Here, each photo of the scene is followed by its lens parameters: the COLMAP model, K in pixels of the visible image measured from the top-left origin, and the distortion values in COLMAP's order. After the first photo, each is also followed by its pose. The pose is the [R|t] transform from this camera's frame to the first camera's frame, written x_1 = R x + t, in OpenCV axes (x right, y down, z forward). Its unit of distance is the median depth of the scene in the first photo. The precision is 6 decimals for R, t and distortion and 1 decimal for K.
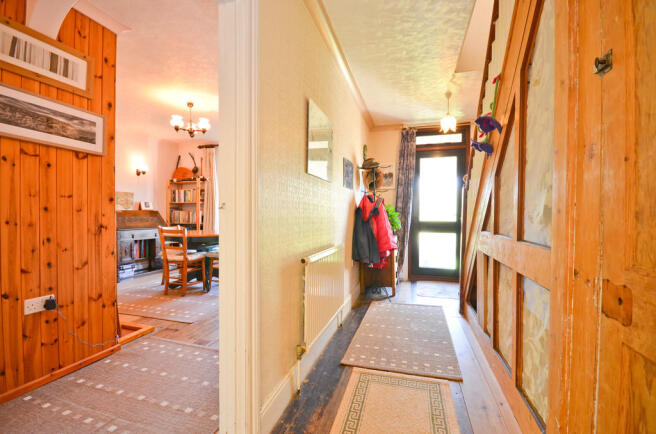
lens RADIAL K [[288.8, 0, 332.9], [0, 288.8, 219.1], [0, 0, 1]] dist [0.001712, 0.000101]
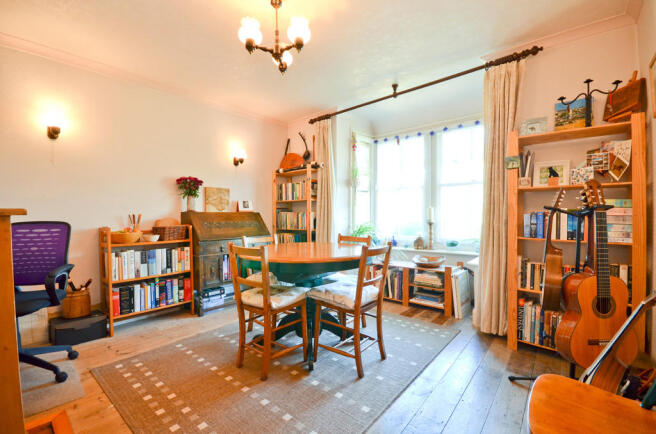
lens RADIAL K [[288.8, 0, 330.1], [0, 288.8, 219.0], [0, 0, 1]] dist [0.001712, 0.000101]
pose [[0.911756, -0.004600, -0.410707, -0.134882], [0.003182, 0.999986, -0.004137, -0.008352], [0.410721, 0.002465, 0.911758, 0.386763]]
